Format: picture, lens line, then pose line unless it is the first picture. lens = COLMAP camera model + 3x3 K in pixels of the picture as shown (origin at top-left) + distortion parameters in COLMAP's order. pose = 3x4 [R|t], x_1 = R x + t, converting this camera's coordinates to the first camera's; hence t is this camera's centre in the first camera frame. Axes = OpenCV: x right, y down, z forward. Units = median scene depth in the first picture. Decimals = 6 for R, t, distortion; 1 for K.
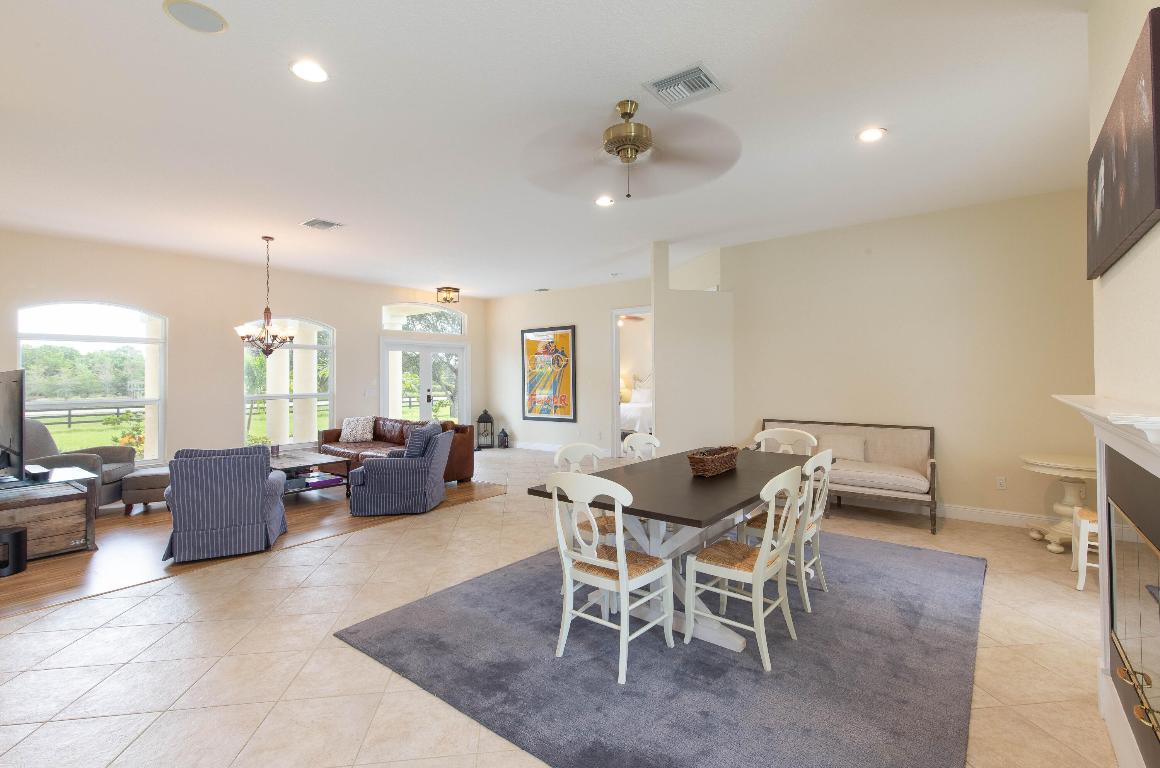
lens RADIAL K [[526.2, 0, 582.0], [0, 526.2, 378.8], [0, 0, 1]] dist [0.006140, -0.000744]
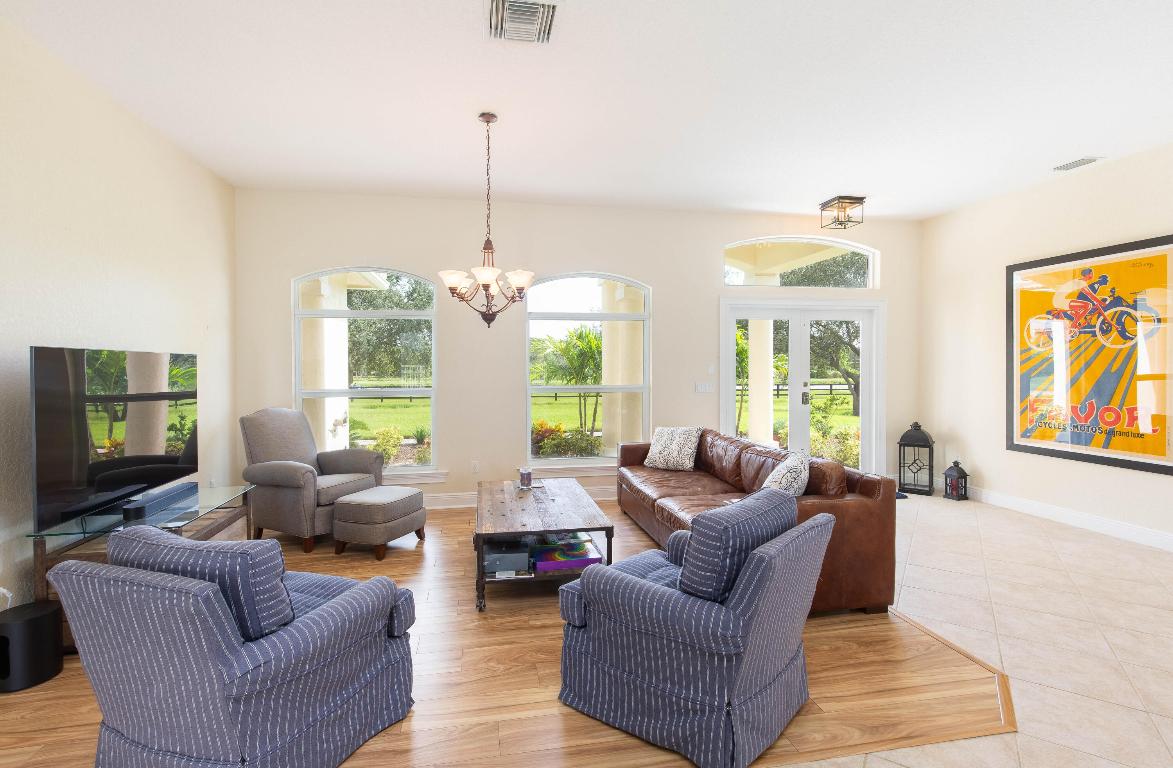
lens RADIAL K [[534.1, 0, 564.5], [0, 534.1, 367.4], [0, 0, 1]] dist [0.005366, -0.000172]
pose [[0.733772, 0.011758, -0.679294, -0.077843], [-0.008354, 0.999931, 0.008284, -0.000100], [0.679344, -0.000404, 0.733820, 0.357447]]
